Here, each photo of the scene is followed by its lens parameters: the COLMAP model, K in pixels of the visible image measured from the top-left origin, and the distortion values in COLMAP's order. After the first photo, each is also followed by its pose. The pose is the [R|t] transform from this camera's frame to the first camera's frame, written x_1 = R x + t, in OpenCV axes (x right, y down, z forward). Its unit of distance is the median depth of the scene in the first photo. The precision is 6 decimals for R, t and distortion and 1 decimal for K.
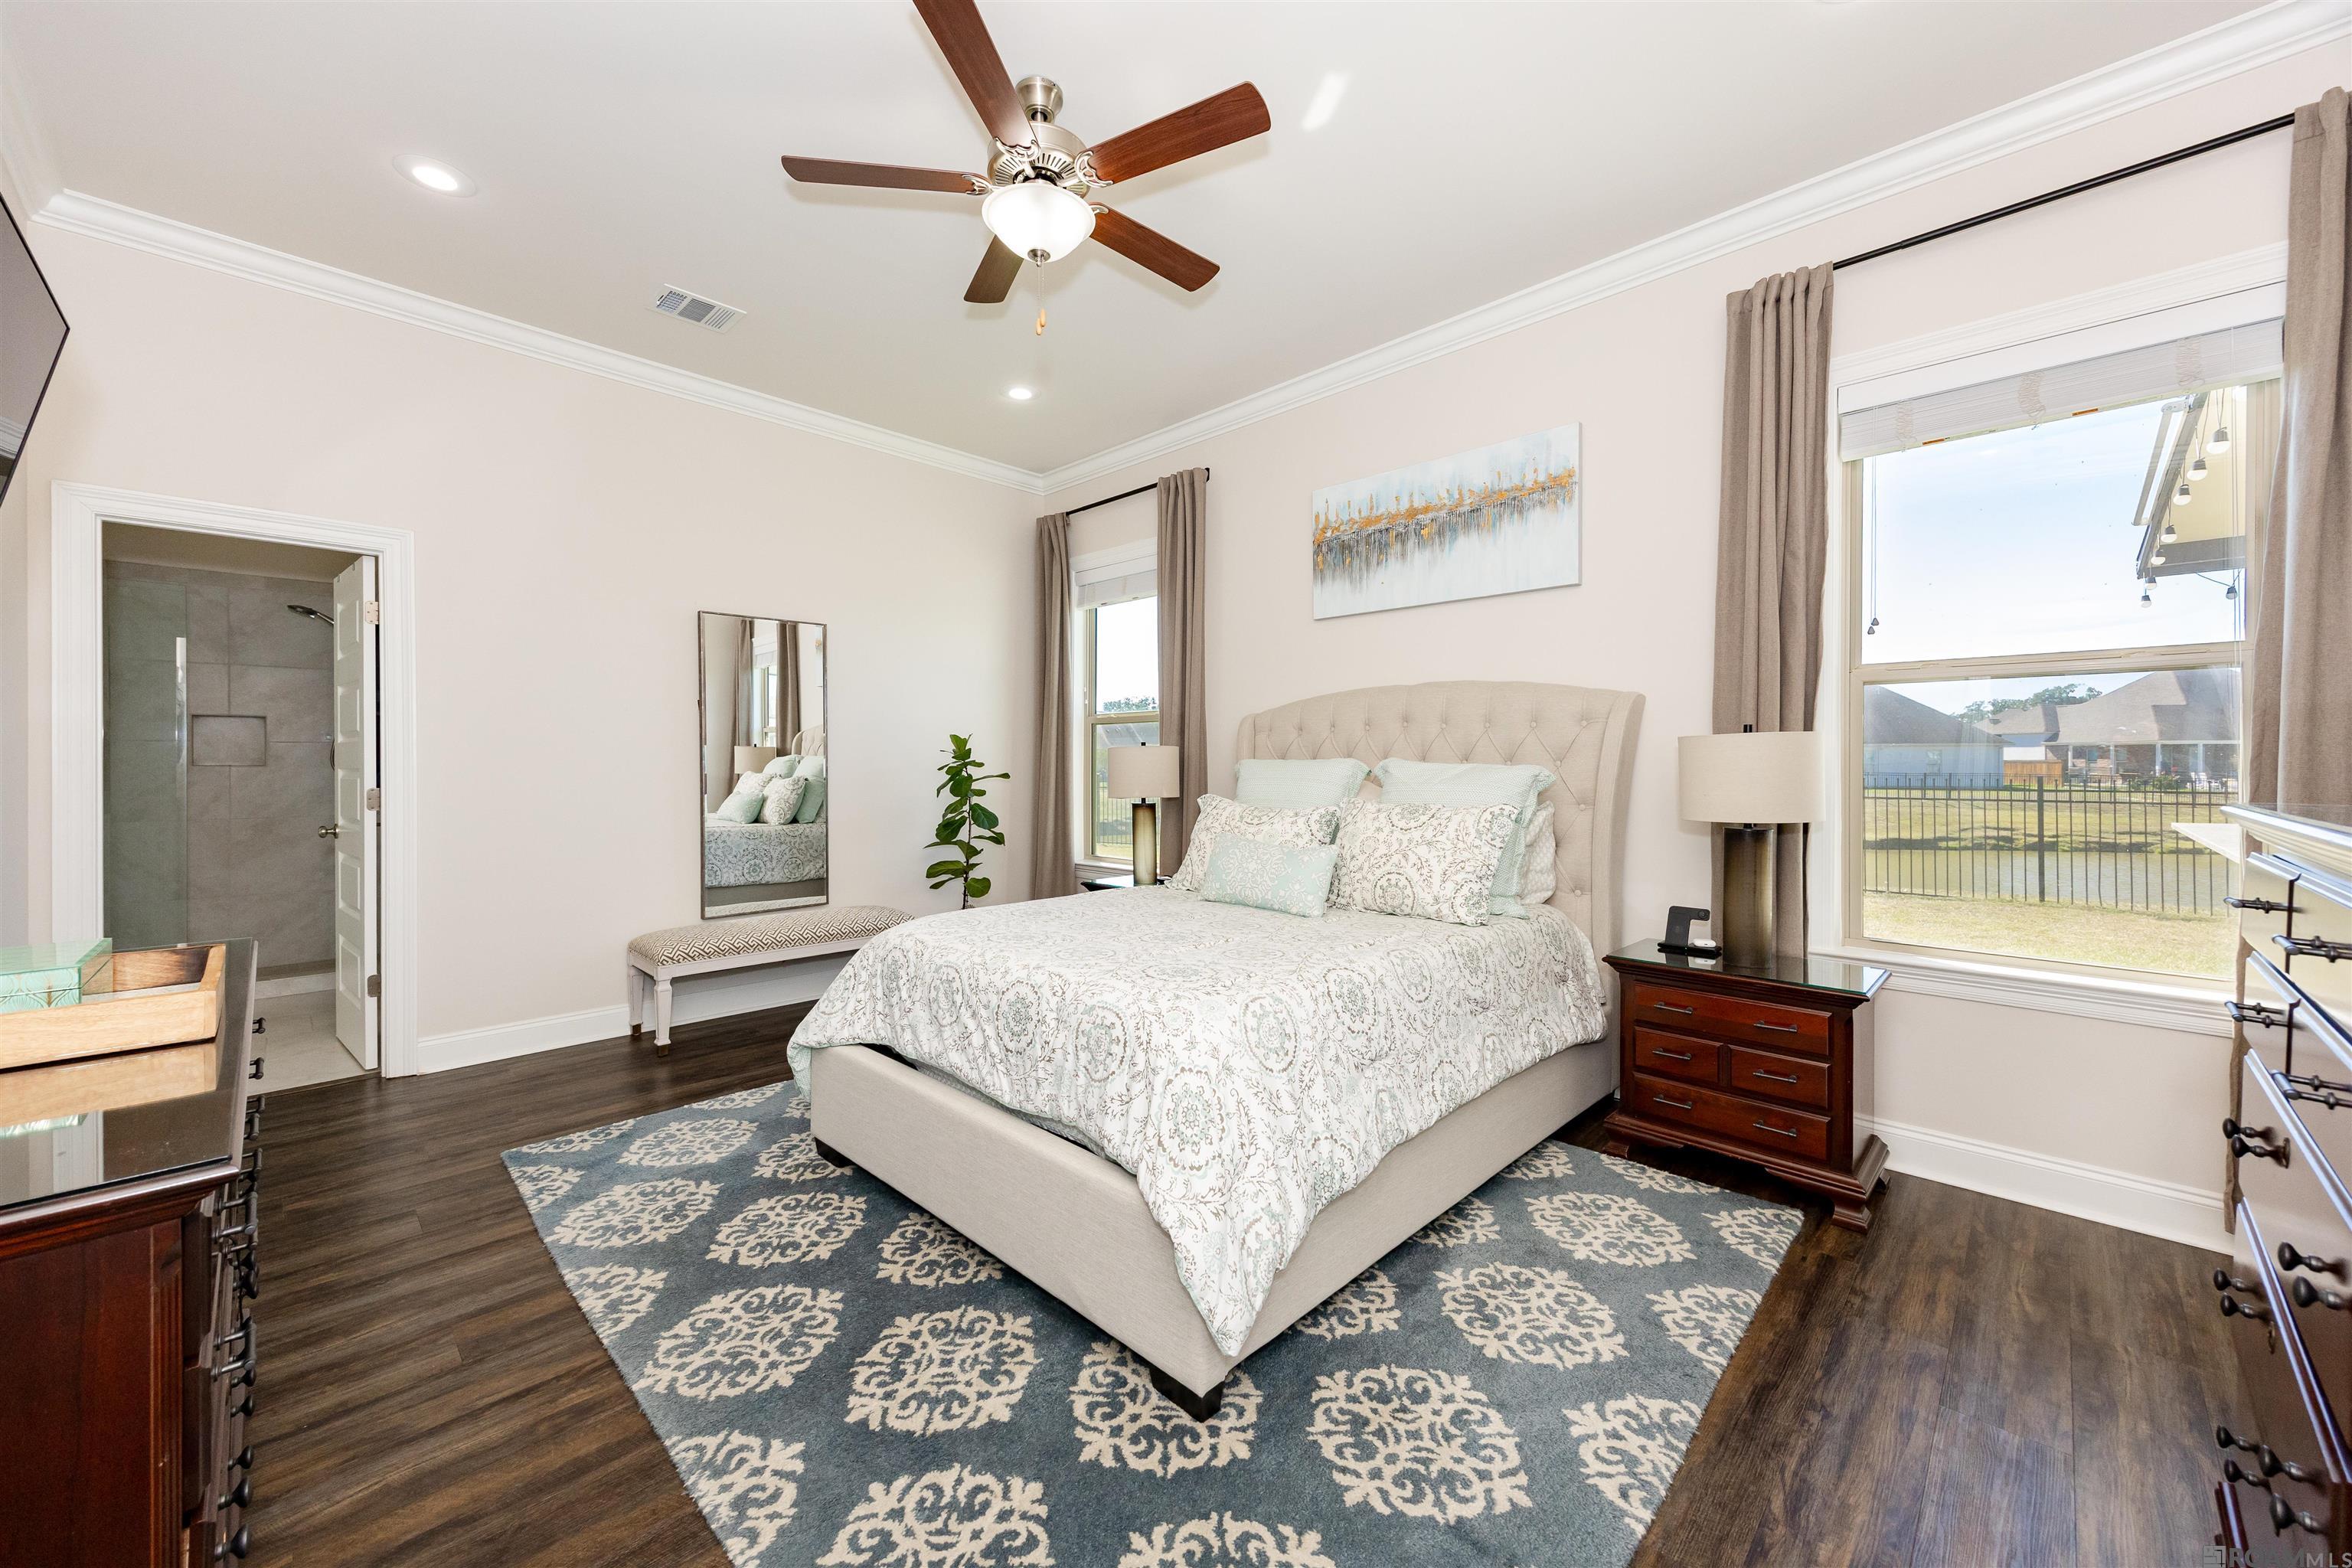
lens RADIAL K [[903.9, 0, 1164.6], [0, 903.9, 776.4], [0, 0, 1]] dist [-0.003169, 0.000807]
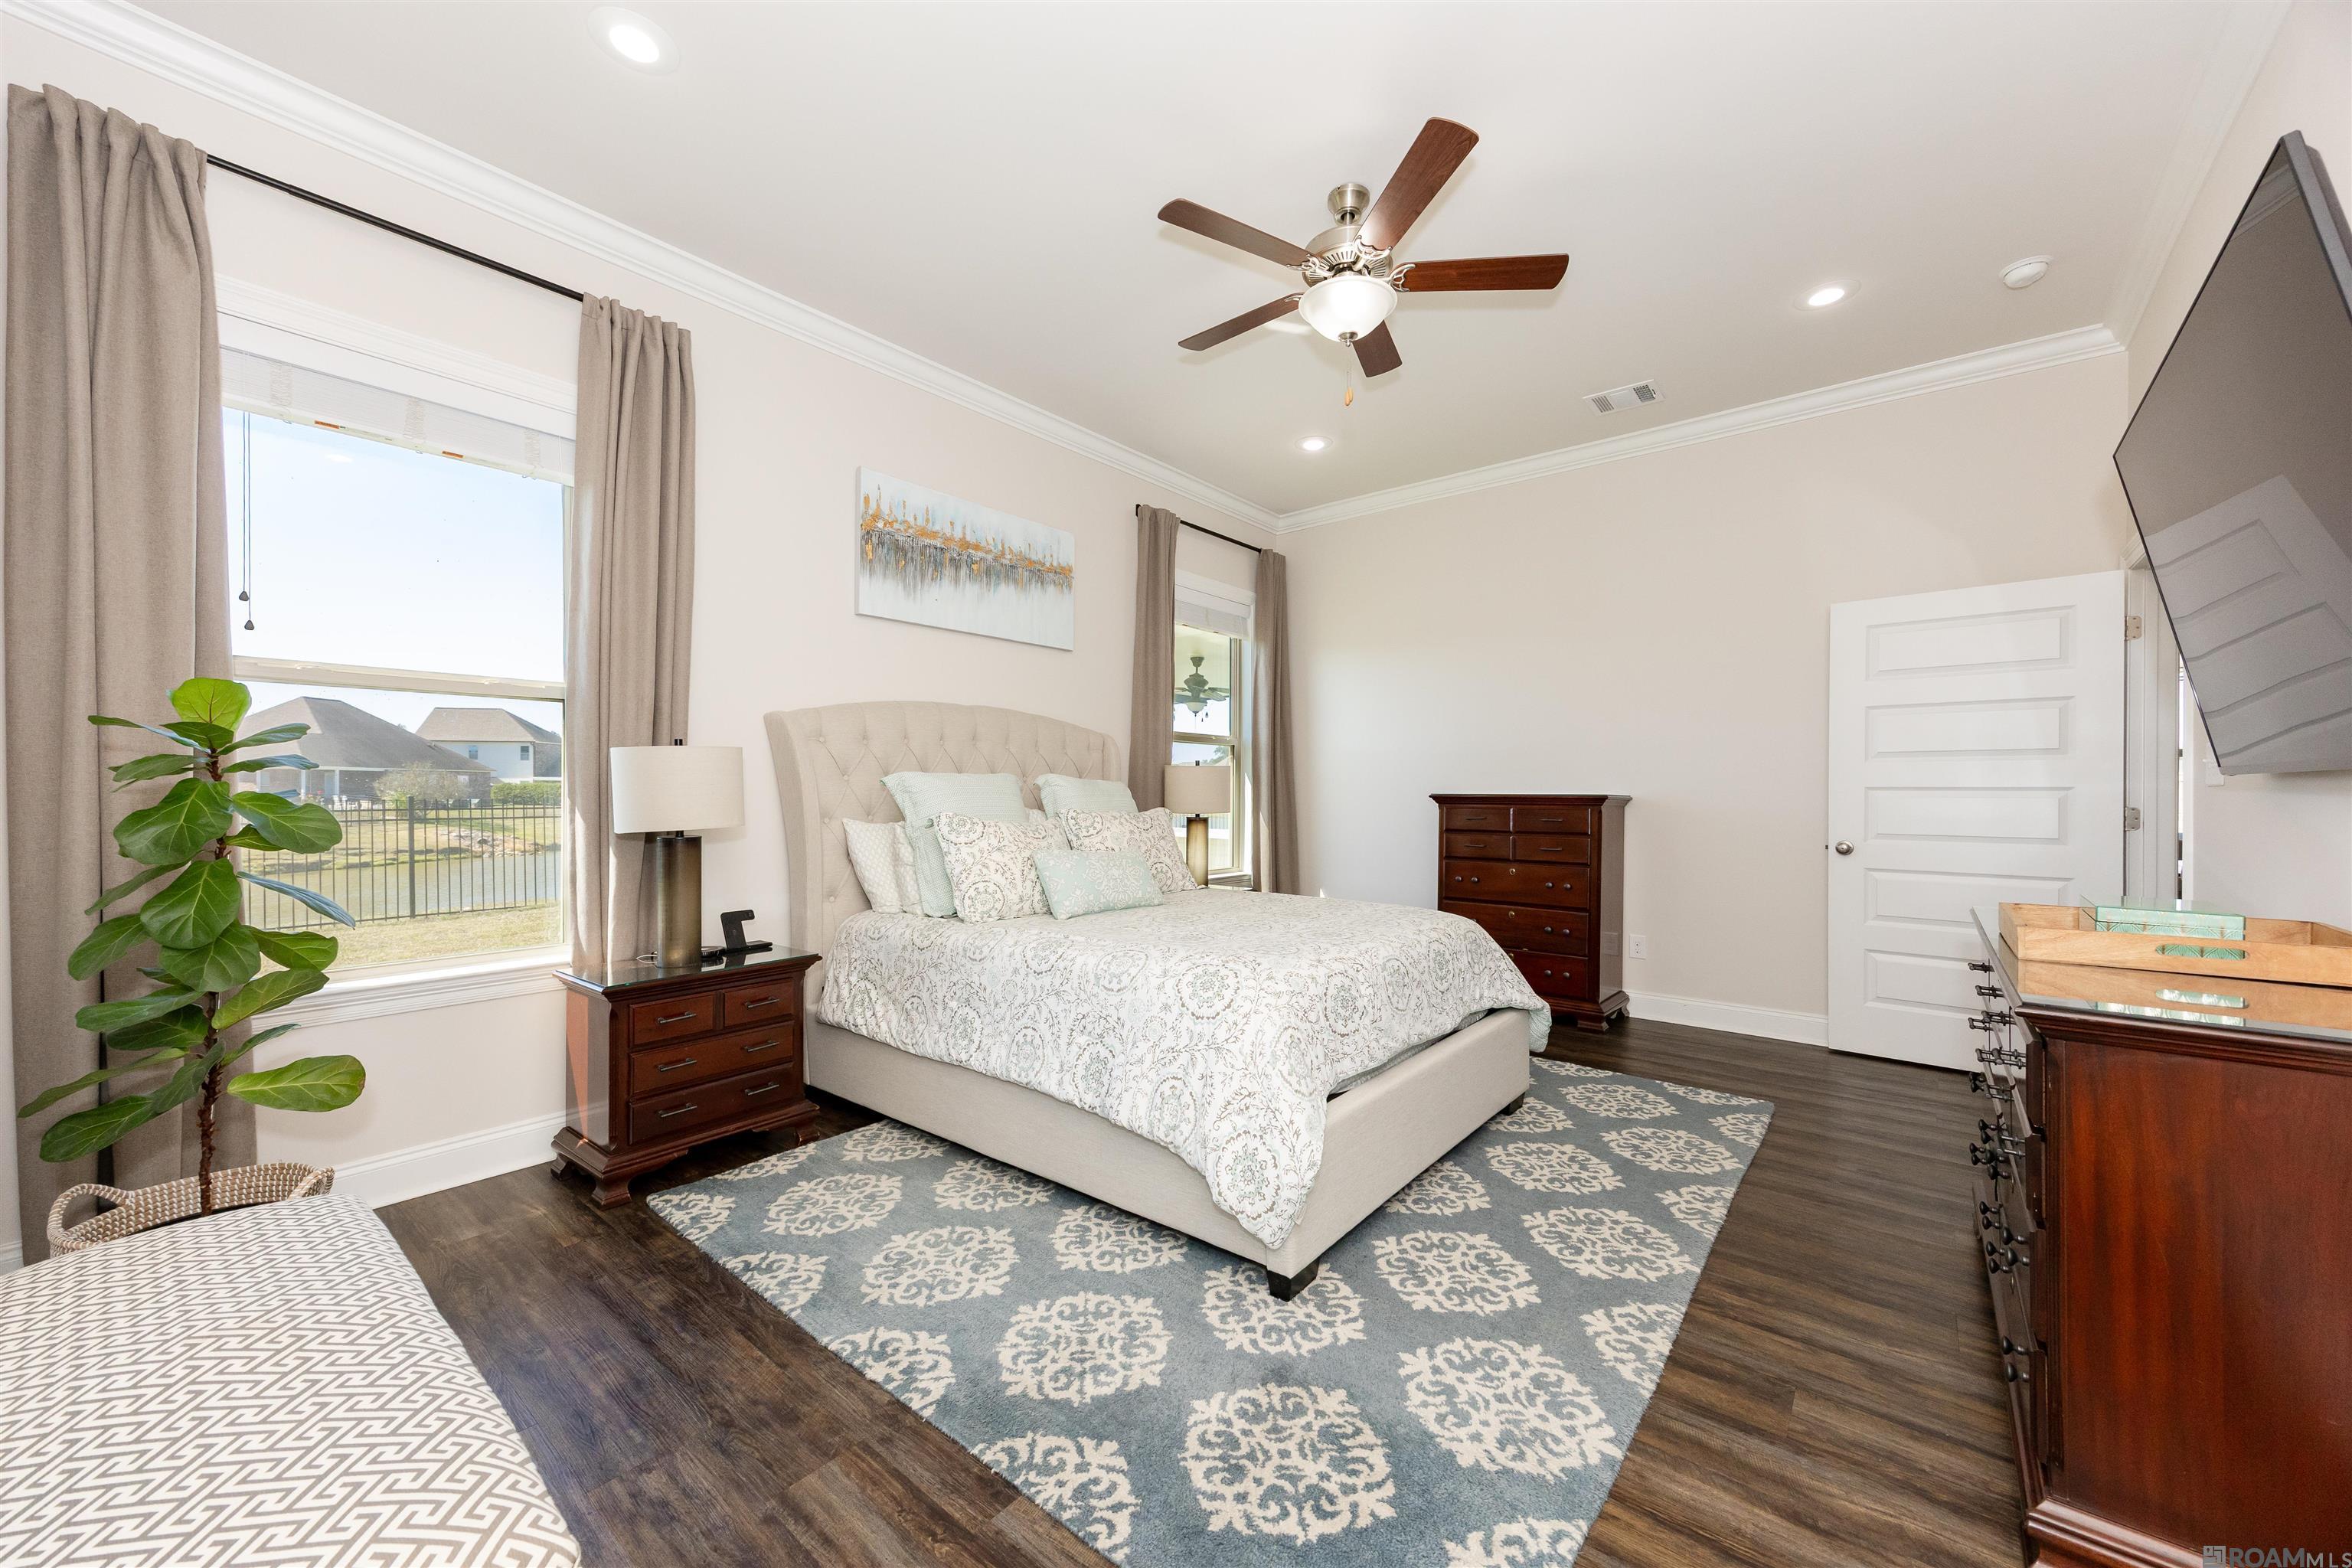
lens RADIAL K [[903.9, 0, 1192.1], [0, 903.9, 781.9], [0, 0, 1]] dist [-0.003169, 0.000807]
pose [[-0.119147, 0.008203, 0.992843, -1.453534], [0.012938, 0.999894, -0.006708, 0.002277], [-0.992792, 0.012046, -0.119240, 1.526666]]
